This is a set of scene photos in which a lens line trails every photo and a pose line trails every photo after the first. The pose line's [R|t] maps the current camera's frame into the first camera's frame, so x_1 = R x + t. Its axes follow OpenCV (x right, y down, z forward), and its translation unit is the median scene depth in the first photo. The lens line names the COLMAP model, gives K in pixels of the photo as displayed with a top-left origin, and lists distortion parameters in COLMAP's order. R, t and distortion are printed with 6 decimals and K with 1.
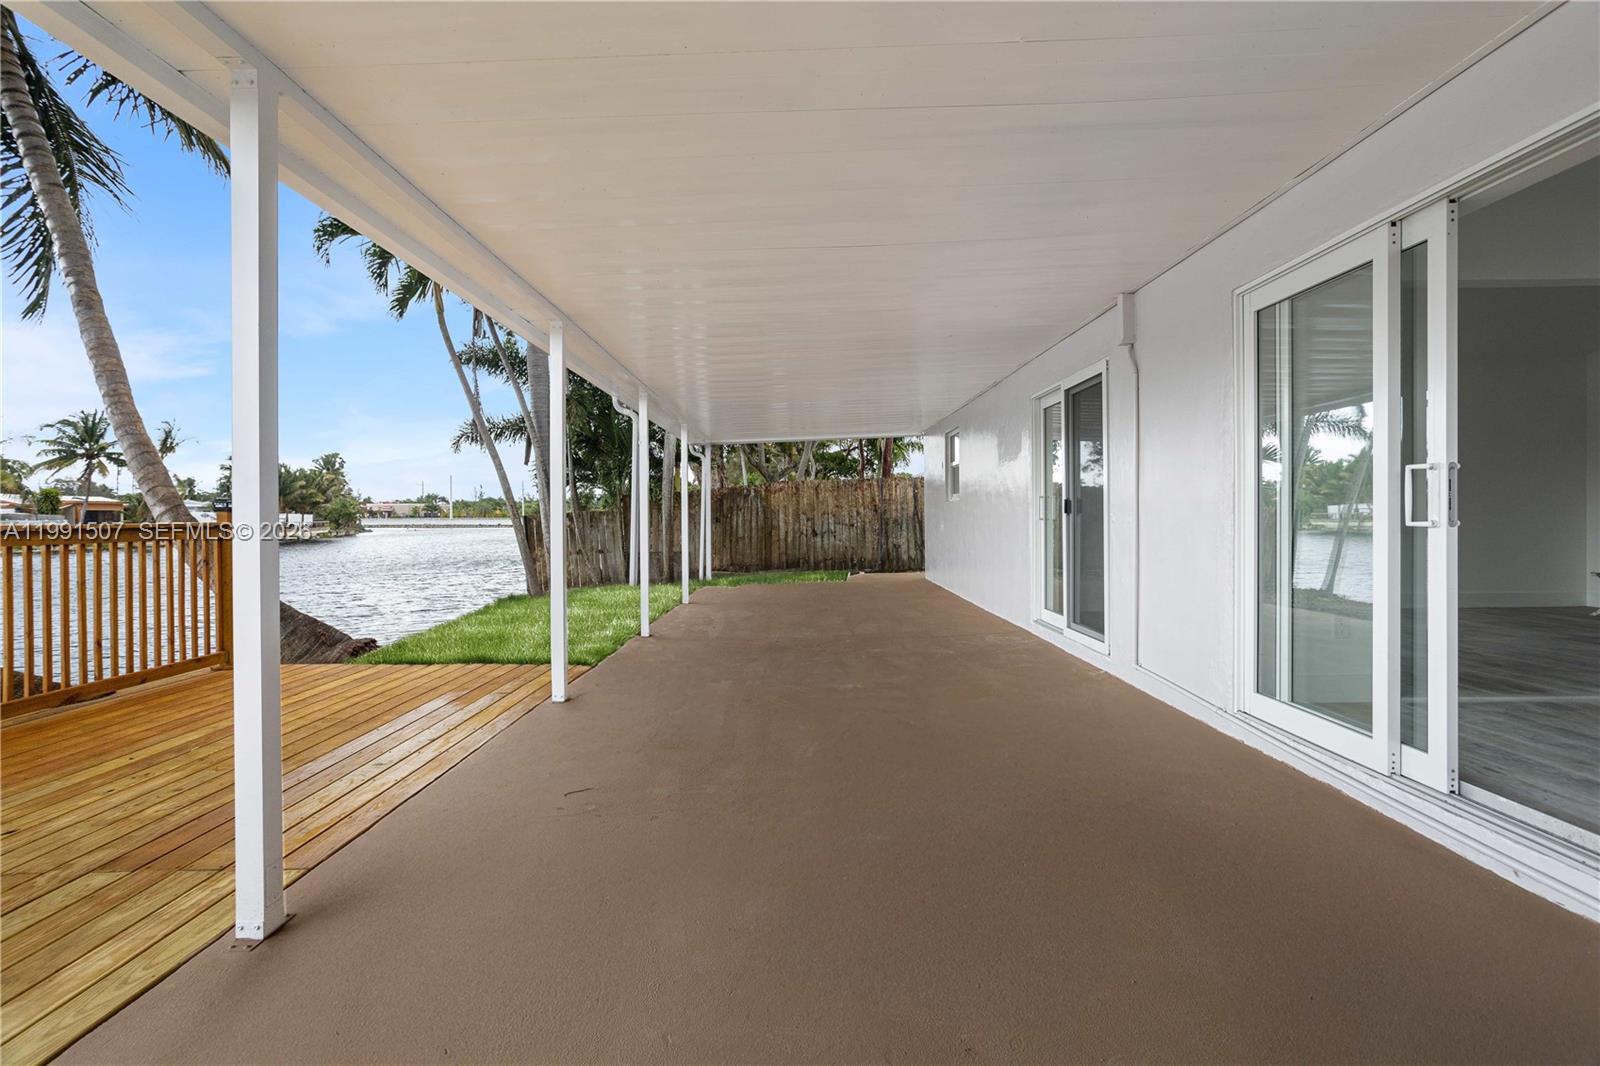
lens RADIAL K [[785.8, 0, 784.1], [0, 785.8, 518.2], [0, 0, 1]] dist [-0.048234, 0.034159]
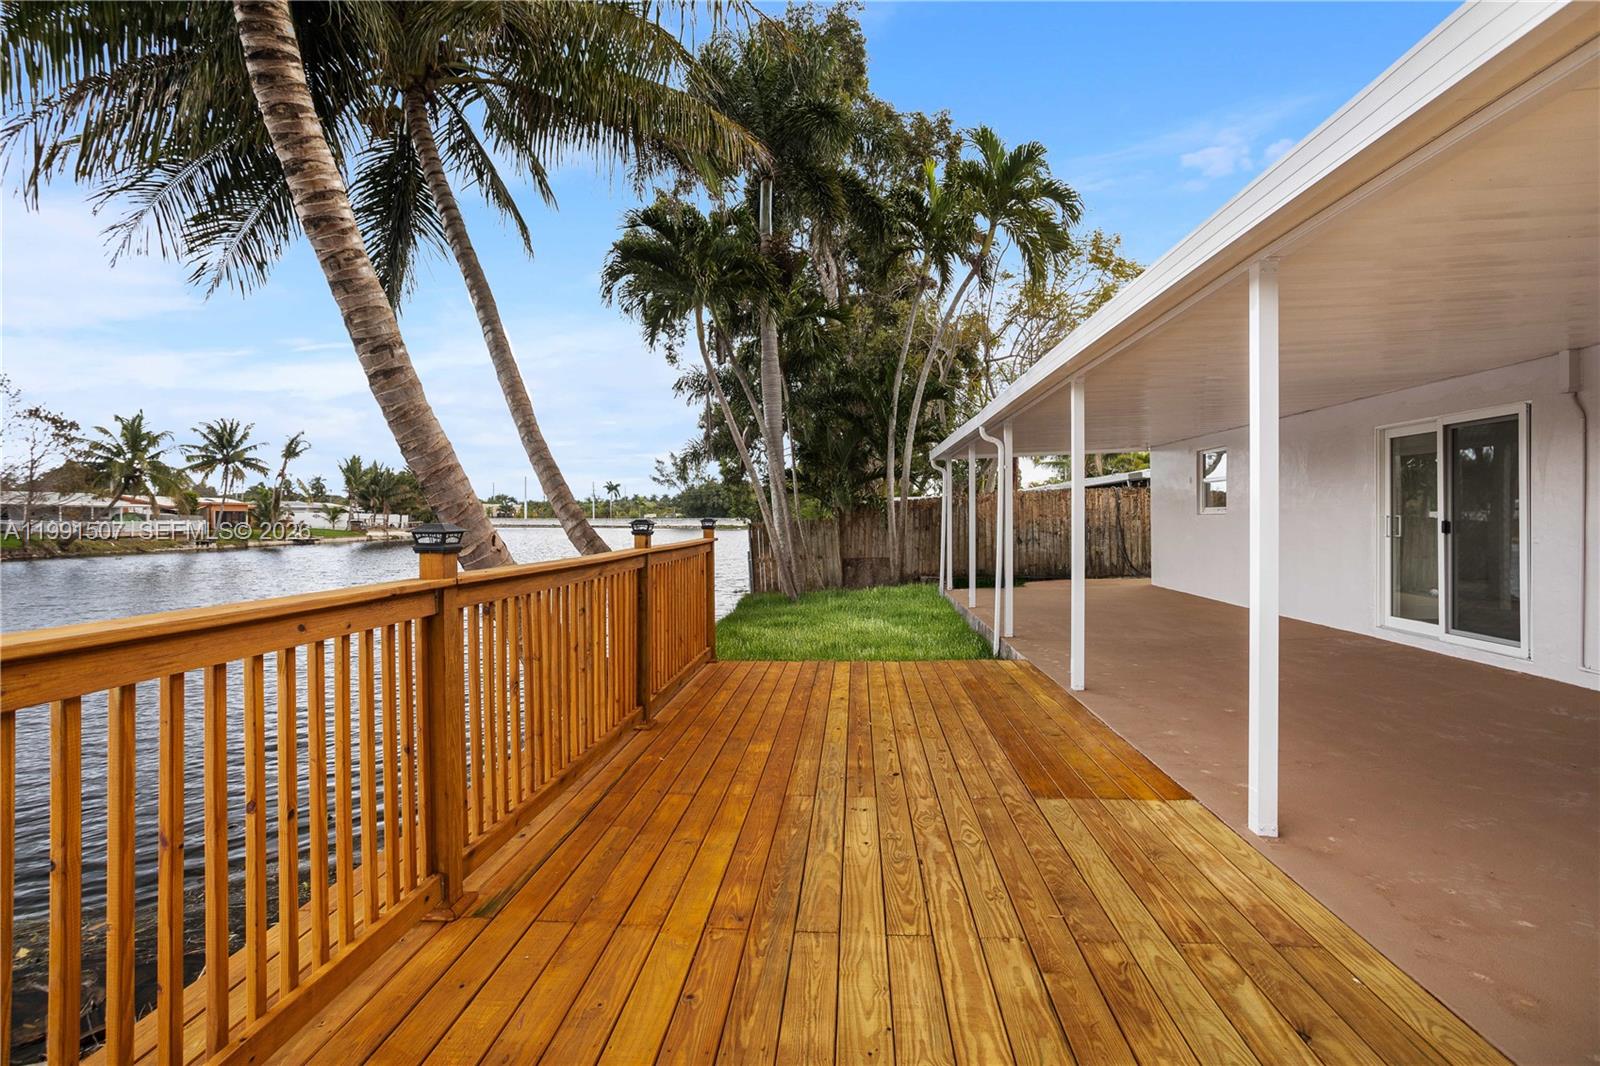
lens RADIAL K [[785.8, 0, 784.1], [0, 785.8, 518.2], [0, 0, 1]] dist [-0.048234, 0.034159]
pose [[0.997512, 0.002921, -0.070439, -0.204173], [-0.002968, 0.999995, -0.000563, -0.009665], [0.070437, 0.000771, 0.997516, -0.076101]]
